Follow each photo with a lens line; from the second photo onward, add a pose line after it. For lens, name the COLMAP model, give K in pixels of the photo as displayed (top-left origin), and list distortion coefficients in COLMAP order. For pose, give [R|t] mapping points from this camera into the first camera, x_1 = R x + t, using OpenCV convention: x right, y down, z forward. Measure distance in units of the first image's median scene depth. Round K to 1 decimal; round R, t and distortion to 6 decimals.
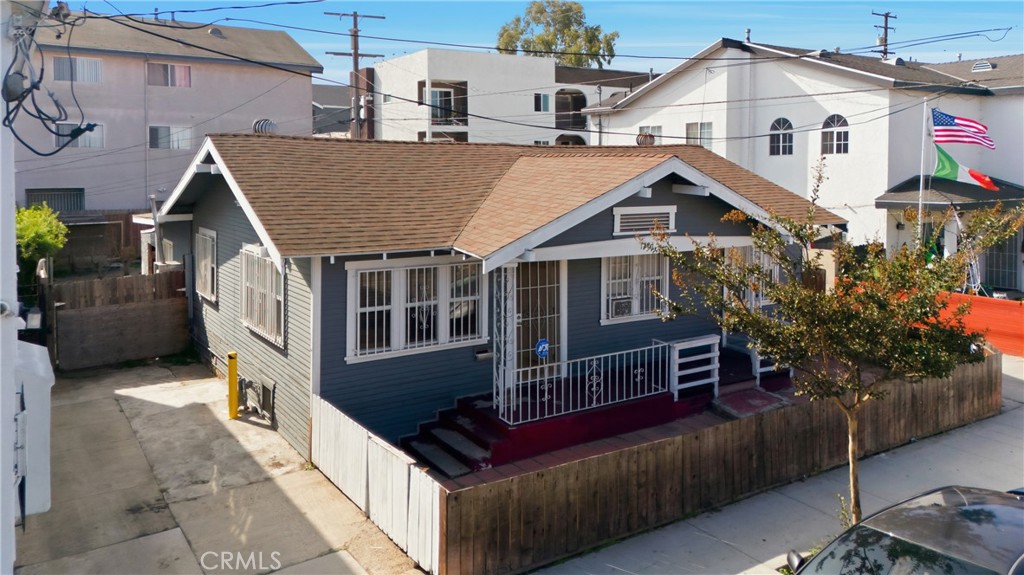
lens RADIAL K [[794.3, 0, 513.3], [0, 794.3, 179.3], [0, 0, 1]] dist [0.056477, -0.003574]
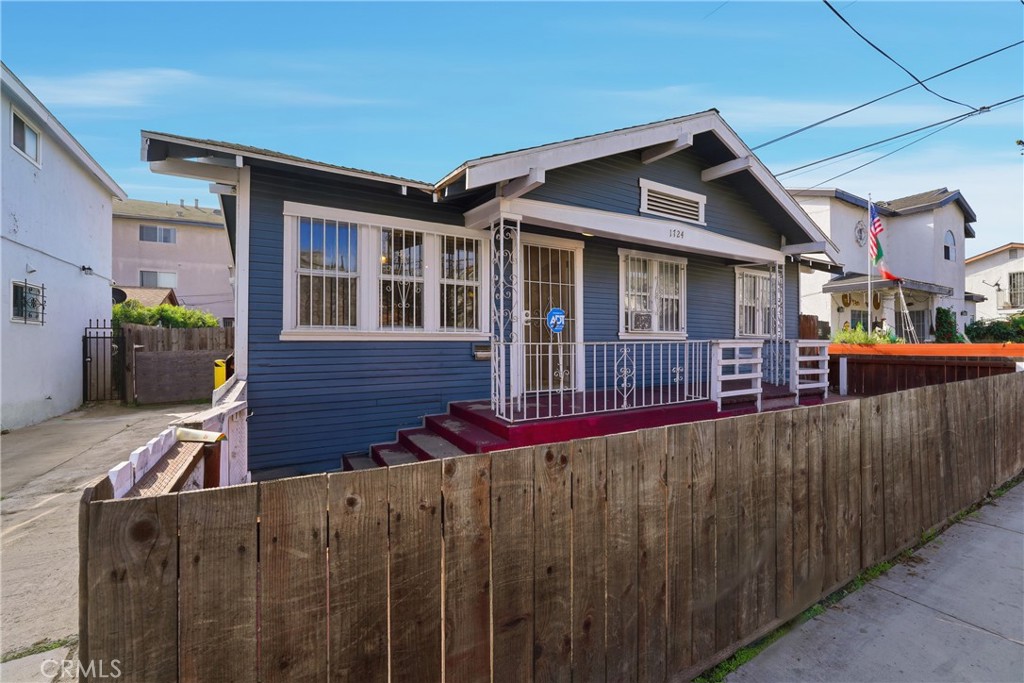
lens RADIAL K [[423.6, 0, 512.0], [0, 423.6, 341.5], [0, 0, 1]] dist [-0.009828, -0.000364]
pose [[0.998224, -0.005668, -0.059304, 0.019197], [0.003922, 0.999557, -0.029513, 0.236674], [0.059445, 0.029227, 0.997804, 0.601946]]
